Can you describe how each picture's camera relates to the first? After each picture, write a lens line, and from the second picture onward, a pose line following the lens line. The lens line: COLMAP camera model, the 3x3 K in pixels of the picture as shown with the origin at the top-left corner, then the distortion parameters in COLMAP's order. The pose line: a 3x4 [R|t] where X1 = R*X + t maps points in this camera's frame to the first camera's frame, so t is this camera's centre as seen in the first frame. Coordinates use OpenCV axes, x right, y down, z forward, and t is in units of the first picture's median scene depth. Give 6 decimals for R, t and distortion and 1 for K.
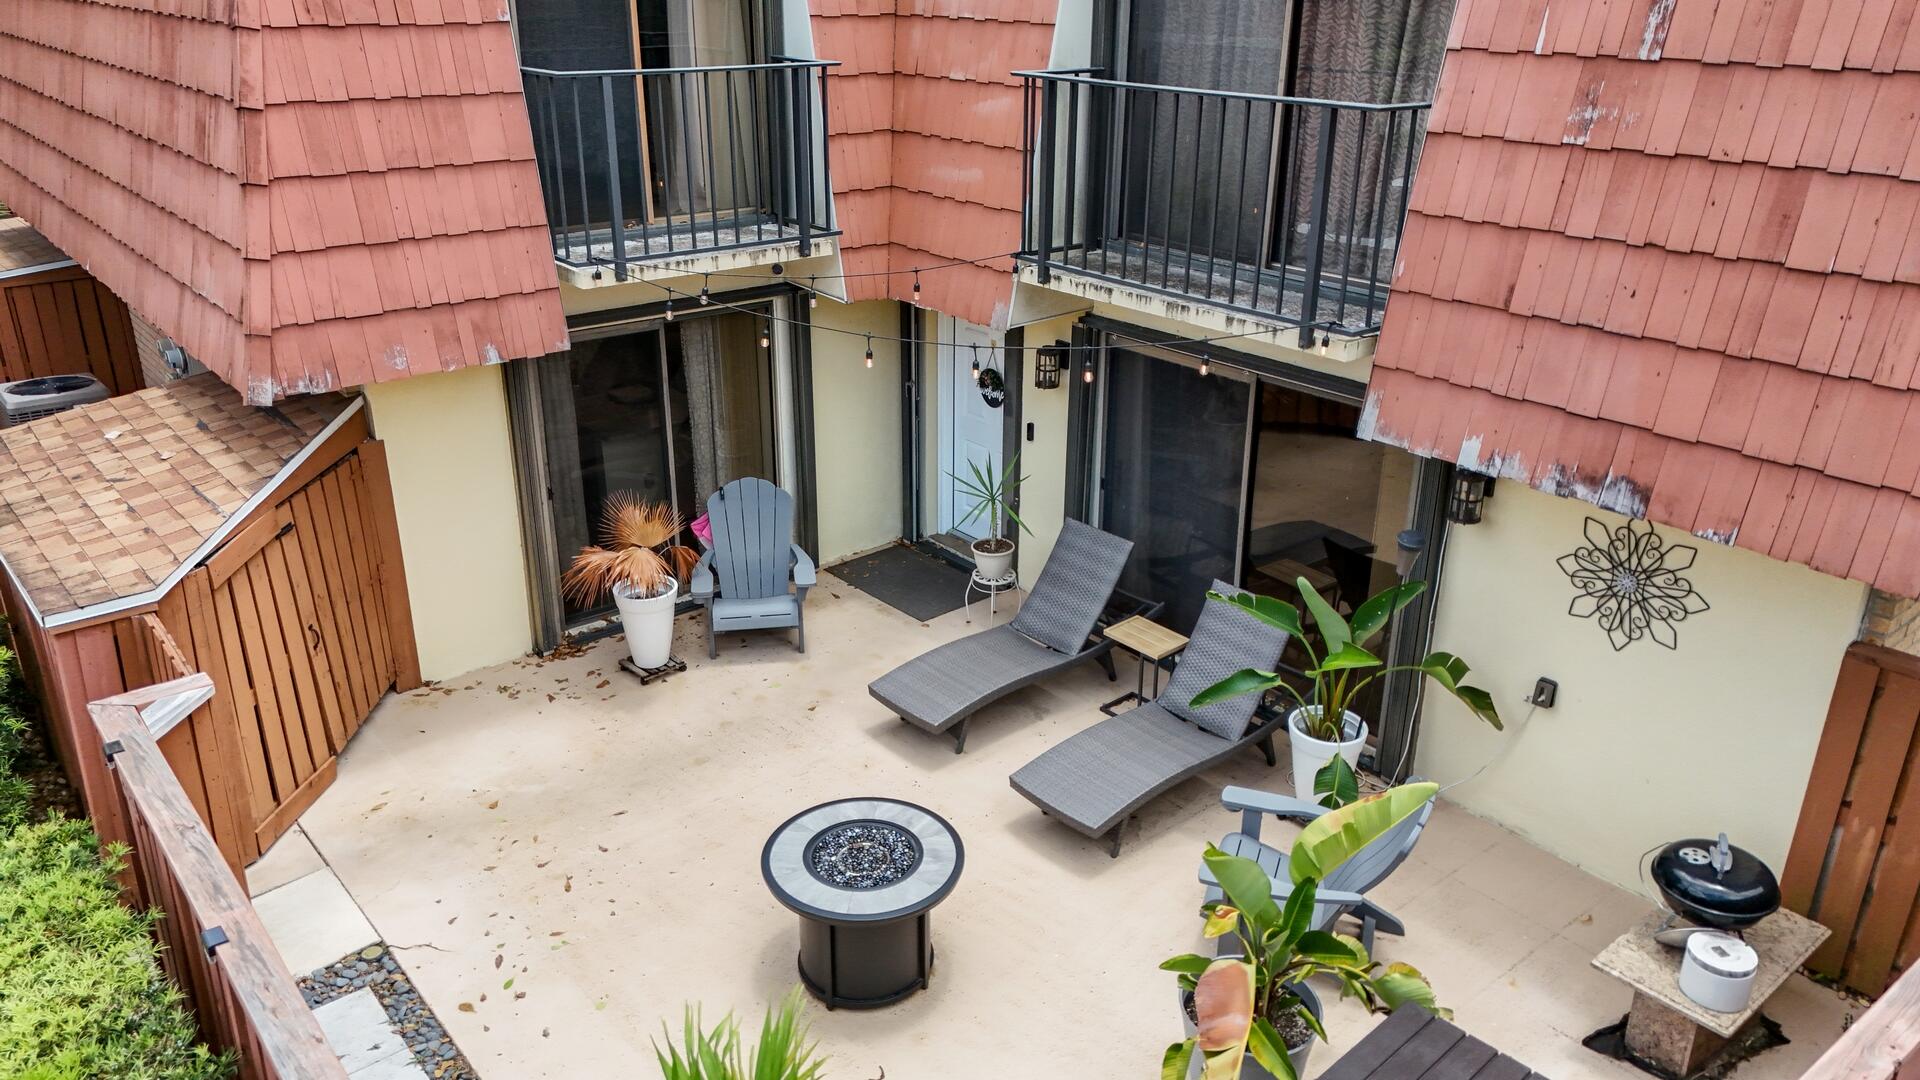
lens RADIAL K [[1408.9, 0, 960.0], [0, 1408.9, 540.0], [0, 0, 1]] dist [0.002309, 0.000069]
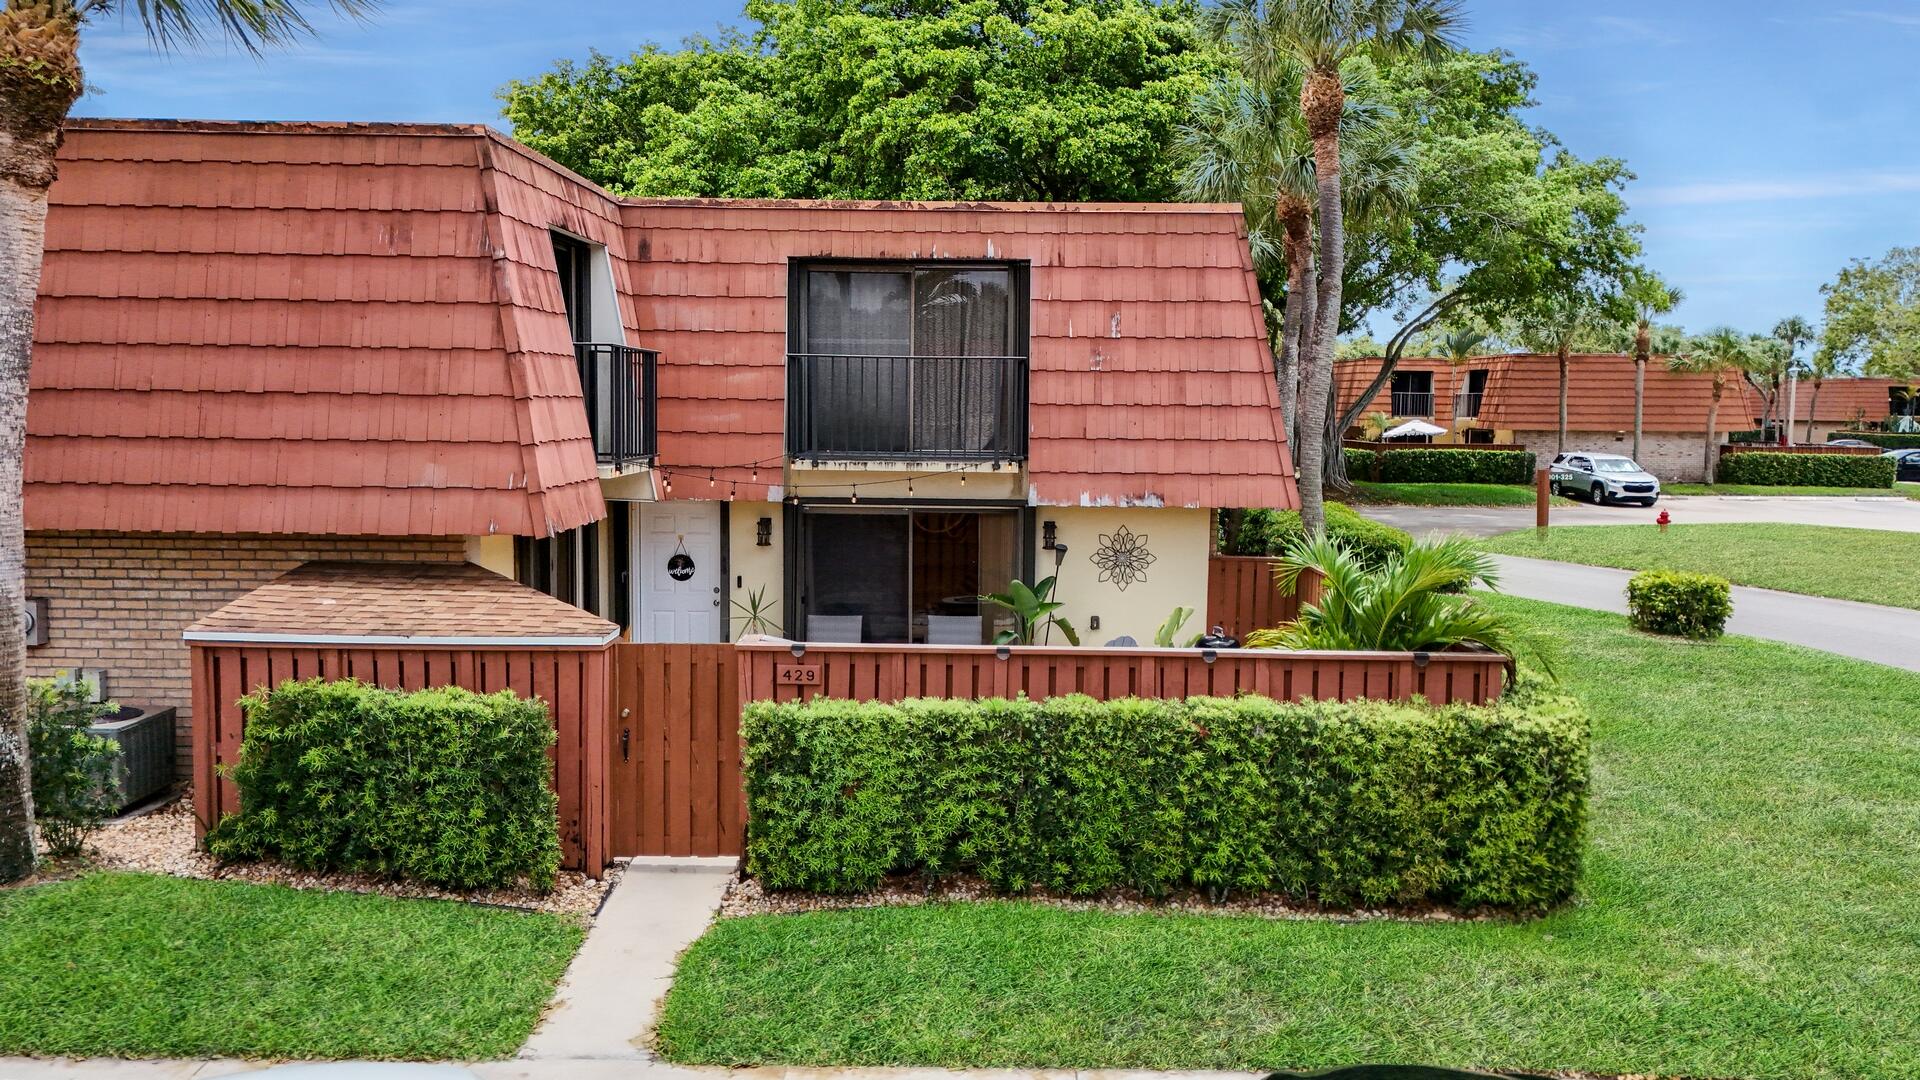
lens RADIAL K [[1408.9, 0, 960.0], [0, 1408.9, 540.0], [0, 0, 1]] dist [0.002309, 0.000069]
pose [[0.622850, -0.070148, 0.779190, -1.485747], [0.289532, 0.945925, -0.146281, 0.262726], [-0.726794, 0.316711, 0.609479, -0.215885]]
